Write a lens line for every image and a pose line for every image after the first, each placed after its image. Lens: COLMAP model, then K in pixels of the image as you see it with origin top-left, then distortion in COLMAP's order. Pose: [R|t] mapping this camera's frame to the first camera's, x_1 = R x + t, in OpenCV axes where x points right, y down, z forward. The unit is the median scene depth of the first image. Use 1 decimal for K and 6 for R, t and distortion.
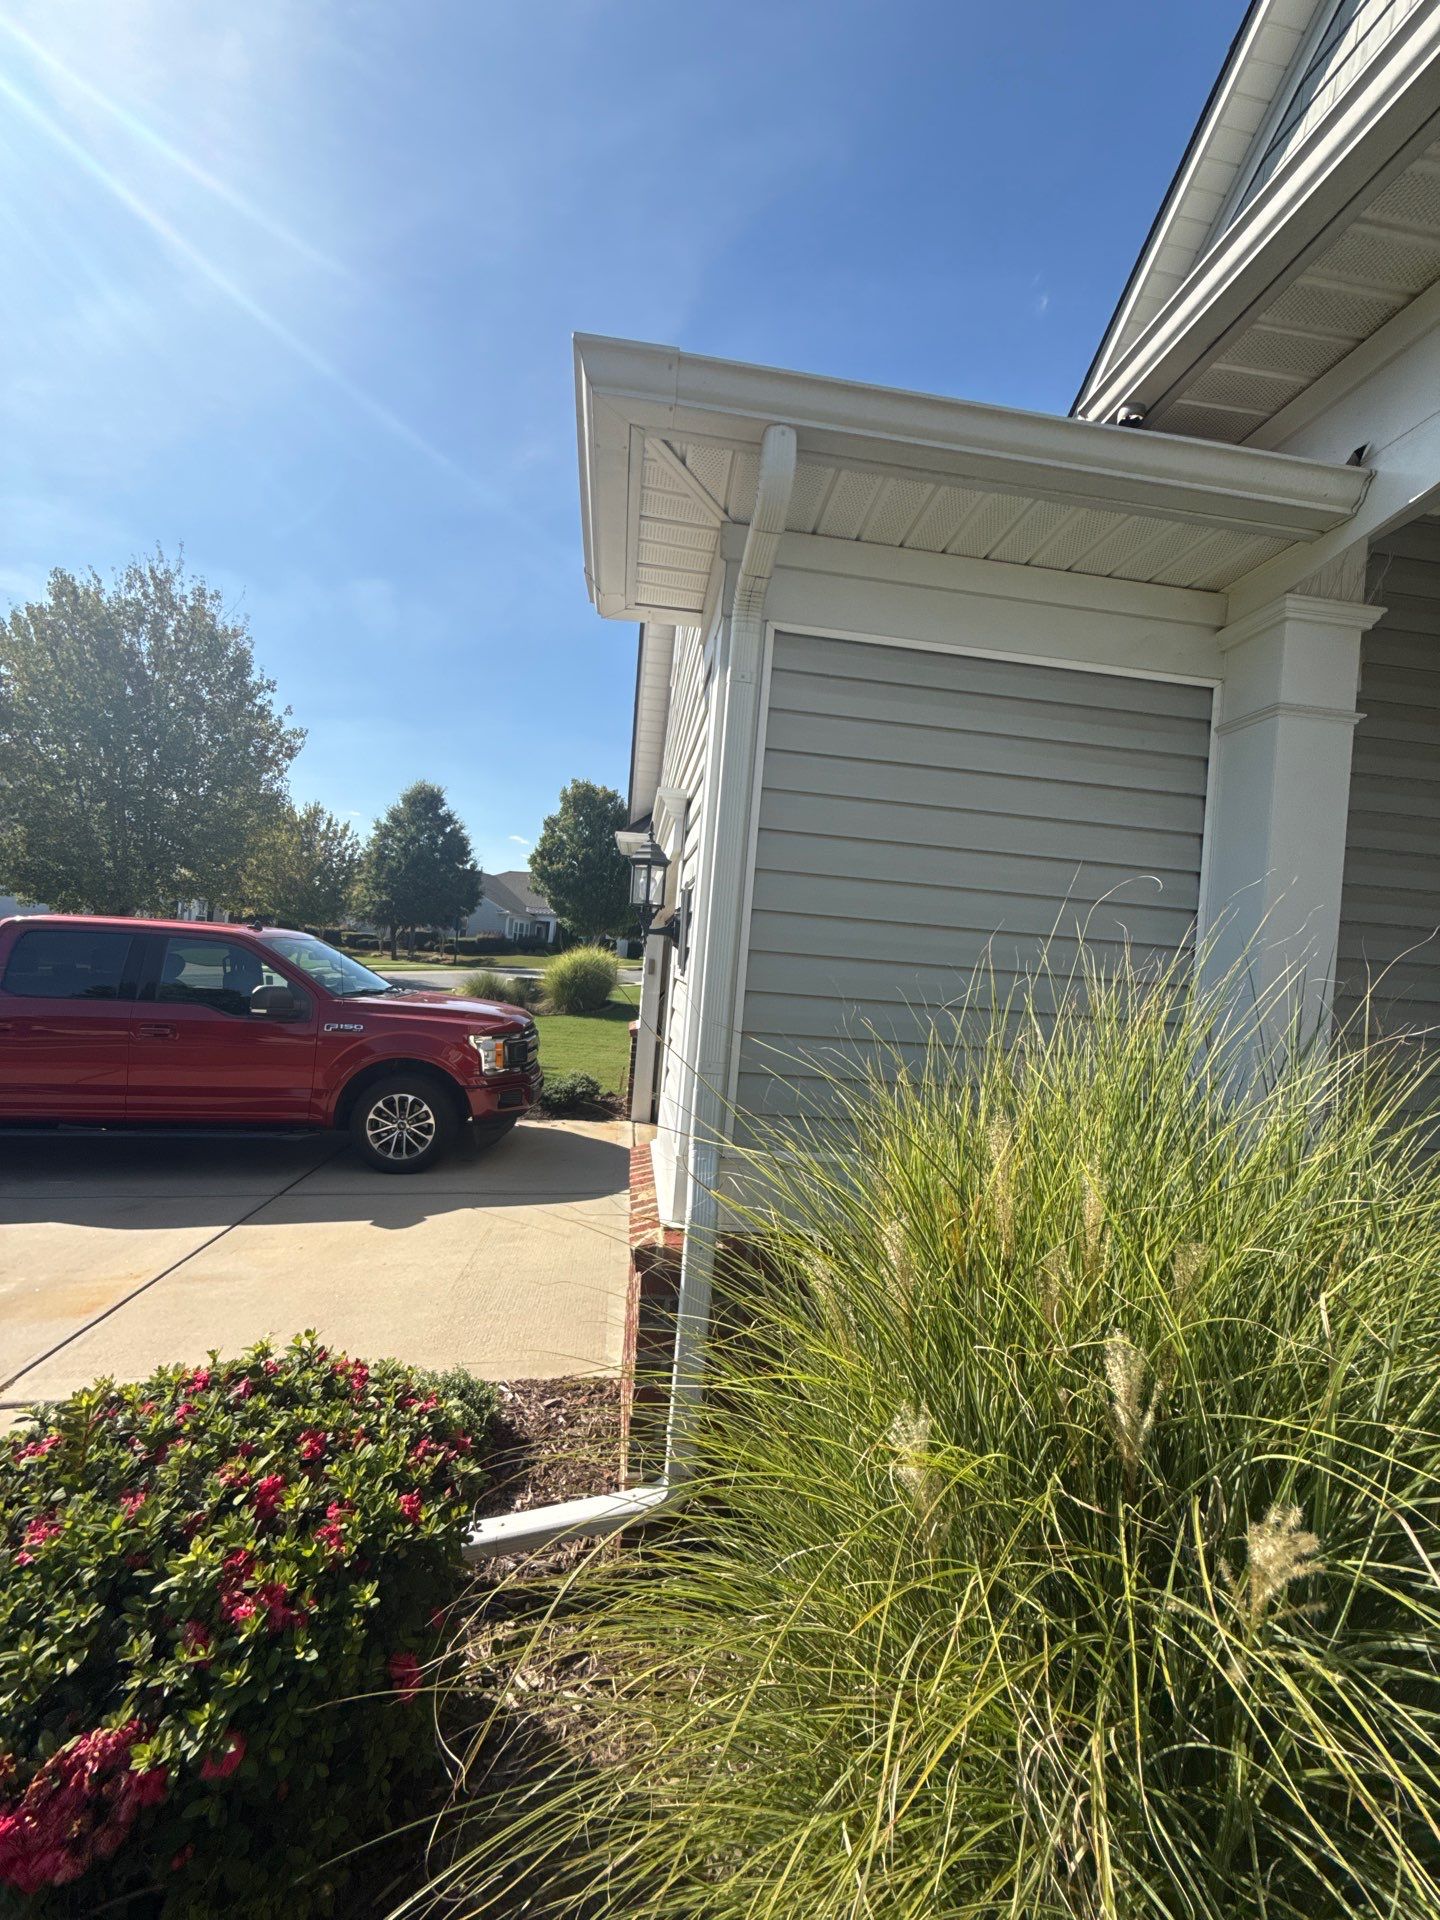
lens RADIAL K [[762.7, 0, 713.7], [0, 762.7, 952.6], [0, 0, 1]] dist [-0.002805, 0.000002]
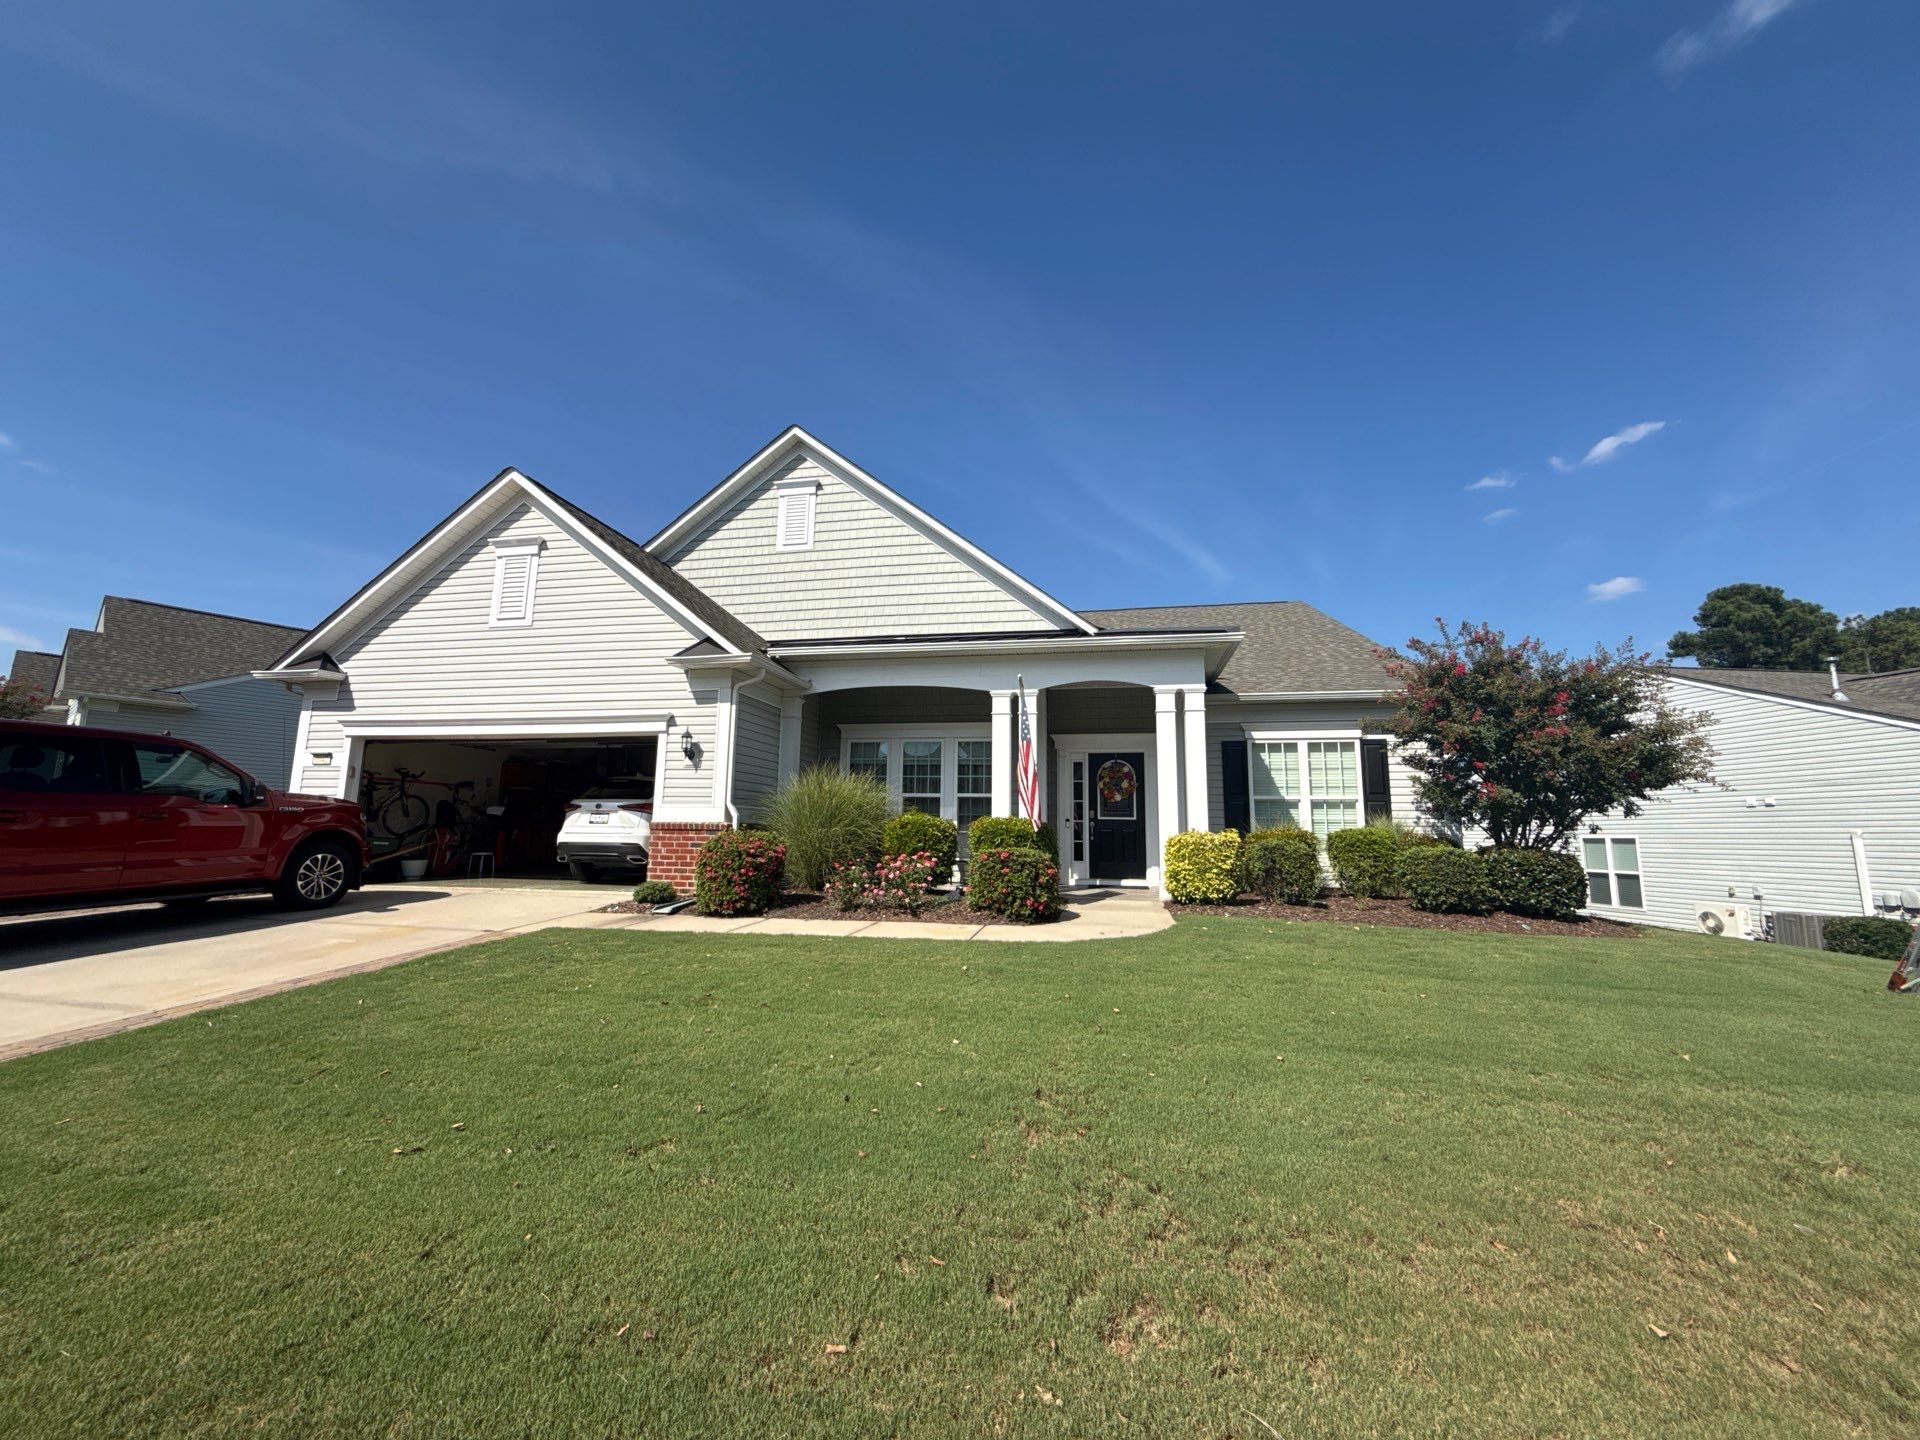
lens RADIAL K [[762.7, 0, 960.2], [0, 762.7, 724.8], [0, 0, 1]] dist [-0.002805, 0.000002]
pose [[0.306217, 0.054364, 0.950408, -1.451568], [-0.003117, 0.998420, -0.056106, 0.013410], [-0.951957, 0.014218, 0.305903, -0.640053]]
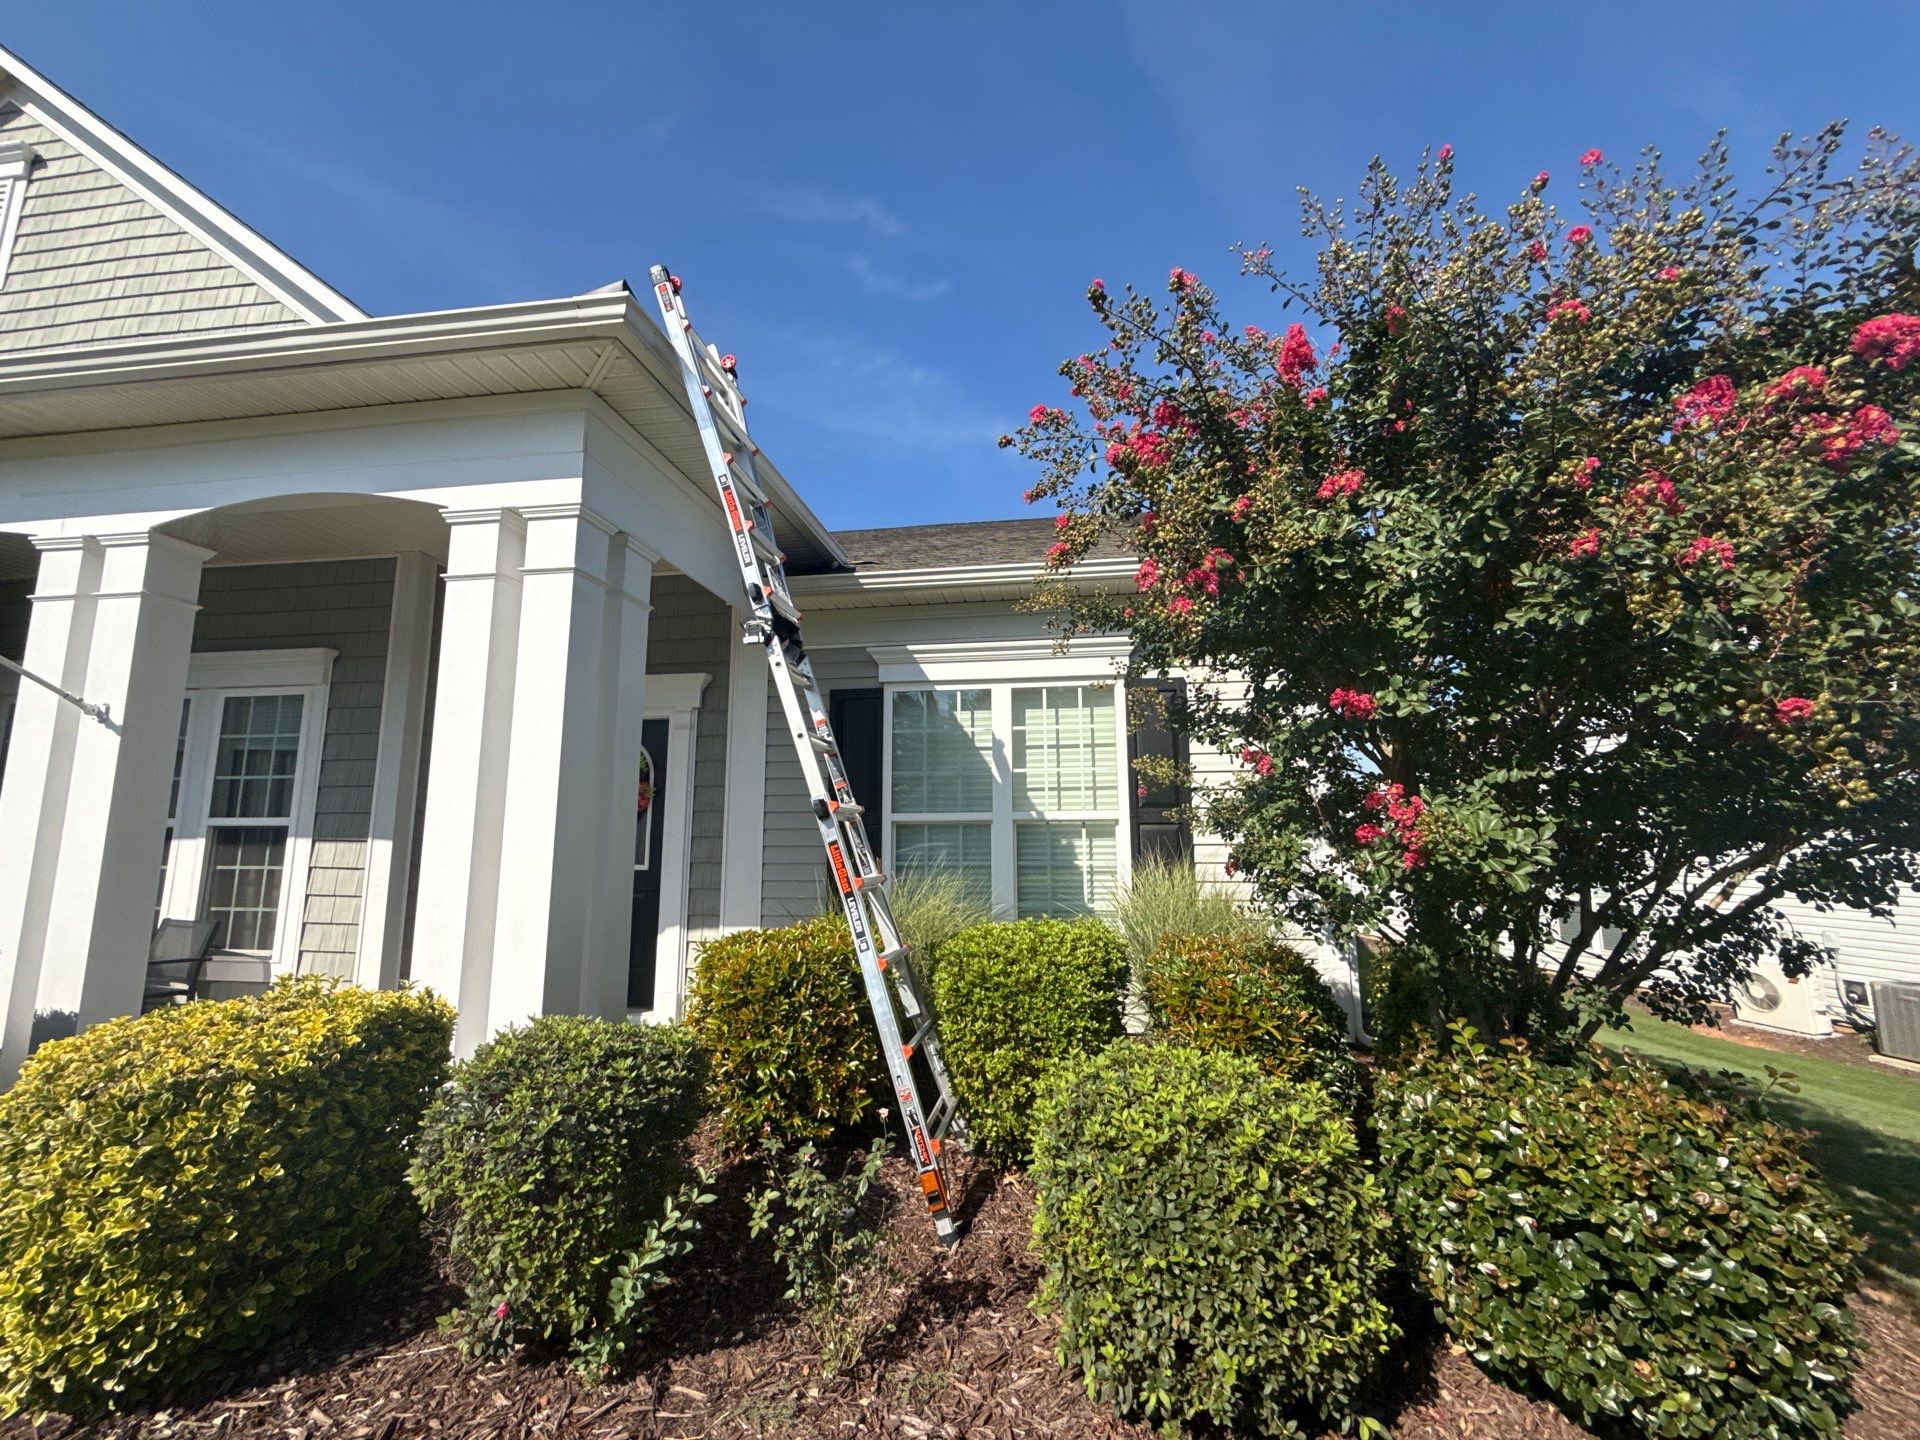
lens RADIAL K [[775.6, 0, 960.0], [0, 775.6, 720.0], [0, 0, 1]] dist [0.003250, -0.000001]
pose [[0.255992, 0.053638, 0.965190, -0.100925], [0.011493, 0.998220, -0.058522, 0.032128], [-0.966610, 0.026074, 0.254920, -1.067435]]
